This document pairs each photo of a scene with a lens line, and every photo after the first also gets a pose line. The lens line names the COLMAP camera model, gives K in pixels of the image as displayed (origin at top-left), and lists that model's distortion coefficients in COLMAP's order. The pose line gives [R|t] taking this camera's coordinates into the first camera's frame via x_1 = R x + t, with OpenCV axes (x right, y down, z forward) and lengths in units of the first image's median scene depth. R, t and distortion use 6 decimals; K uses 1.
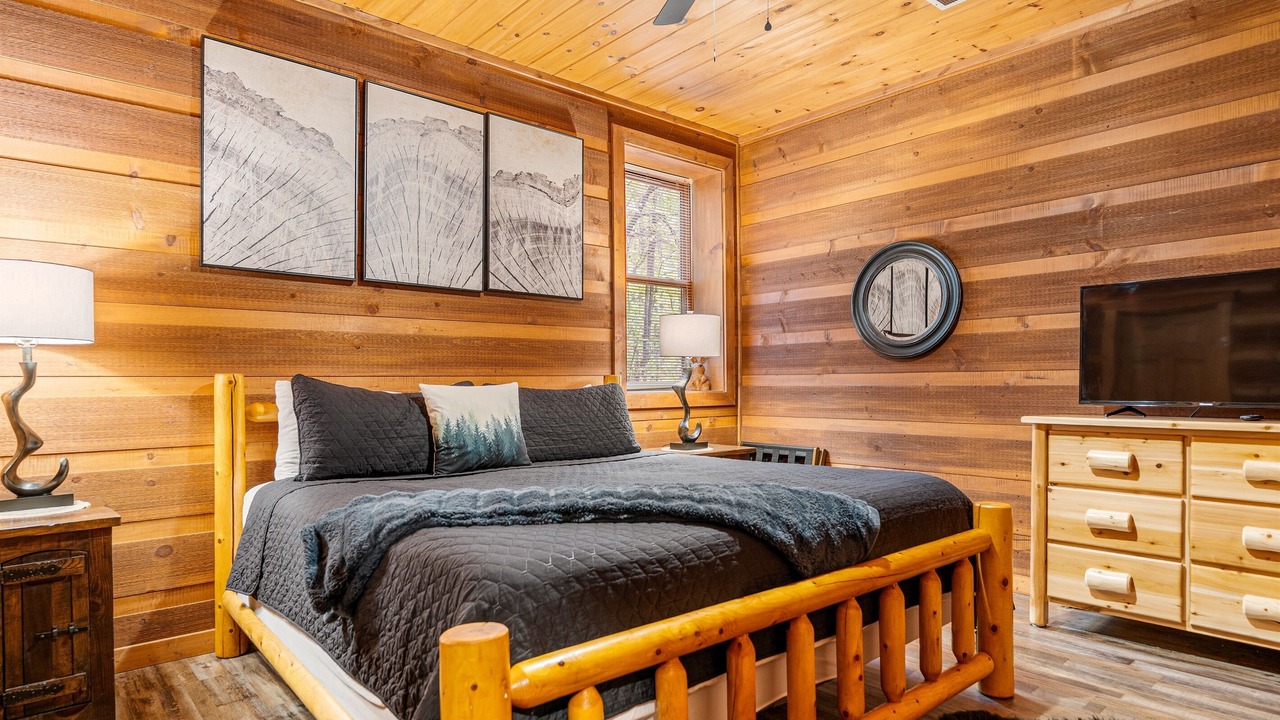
lens RADIAL K [[717.8, 0, 643.7], [0, 717.8, 357.2], [0, 0, 1]] dist [0.000236, 0.000625]
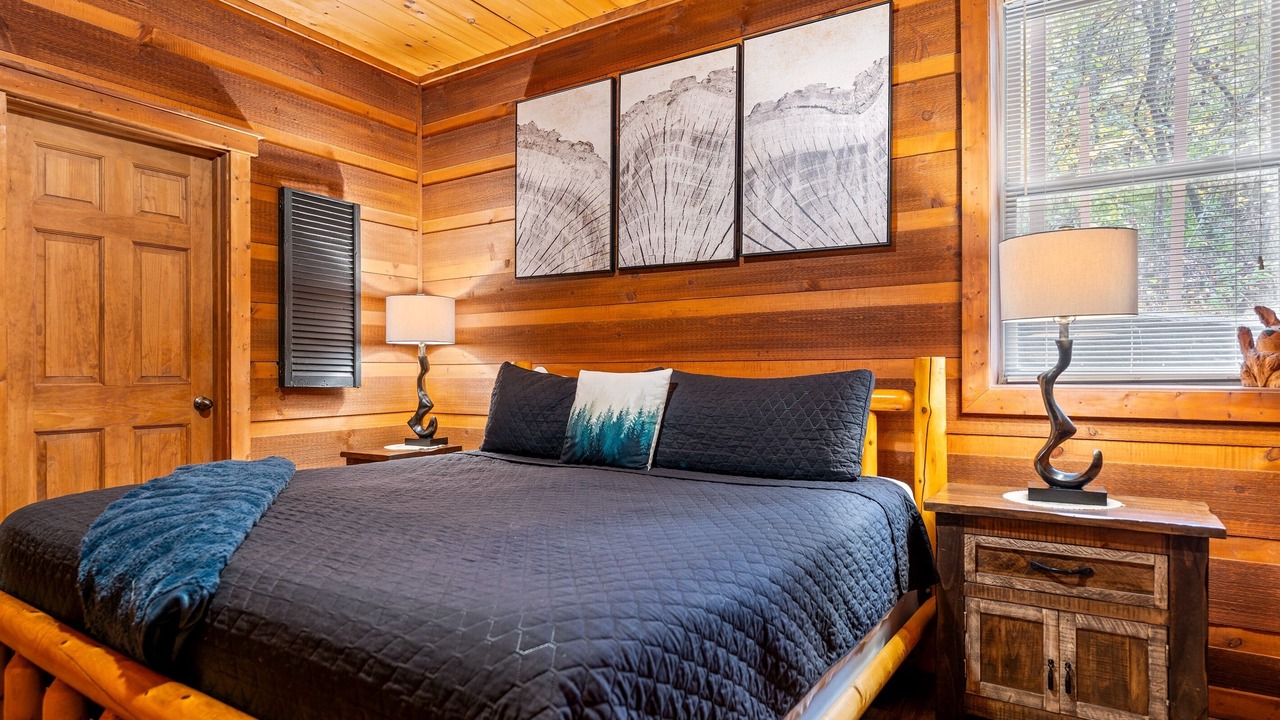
lens RADIAL K [[717.8, 0, 643.7], [0, 717.8, 357.2], [0, 0, 1]] dist [0.000236, 0.000625]
pose [[0.275643, -0.009719, -0.961211, 0.568888], [0.037201, 0.999308, 0.000564, 0.018439], [0.960540, -0.035914, 0.275814, 0.690032]]
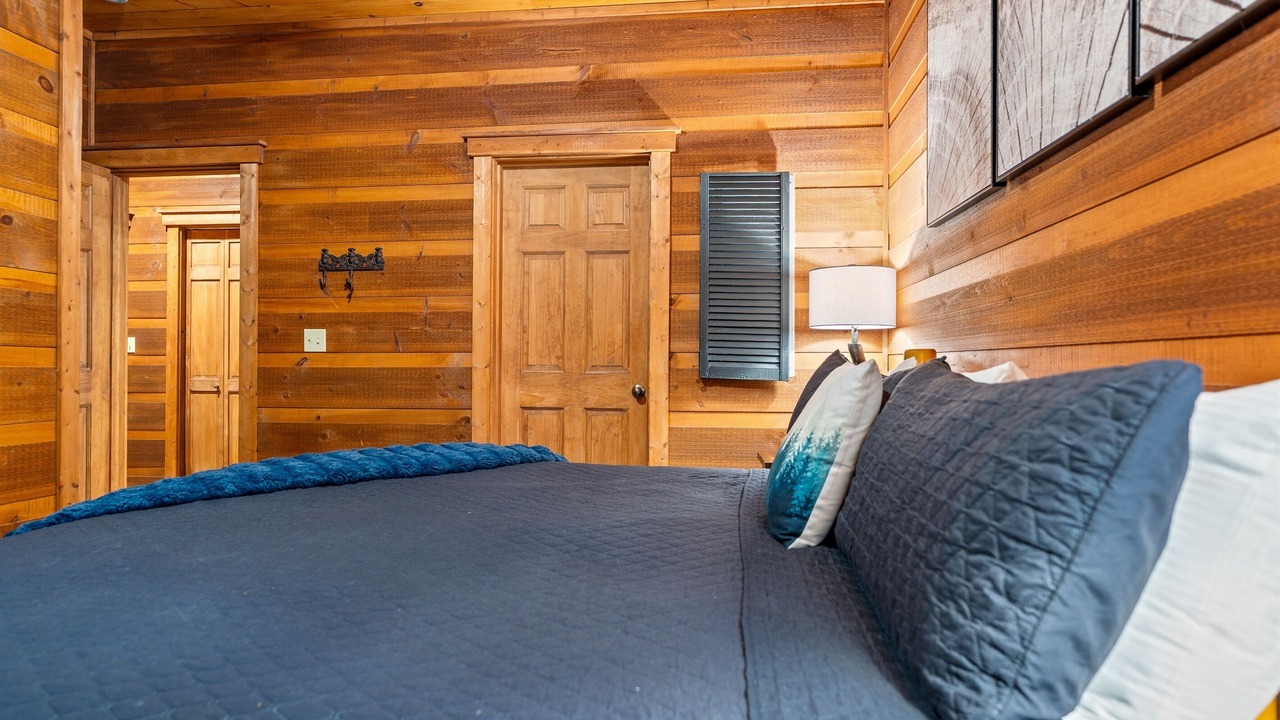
lens RADIAL K [[710.6, 0, 635.2], [0, 710.6, 348.5], [0, 0, 1]] dist [0.000269, 0.000719]
pose [[-0.752602, -0.007262, -0.658436, 0.186689], [0.027526, 0.998718, -0.042478, 0.039474], [0.657901, -0.050093, -0.751437, 1.136936]]
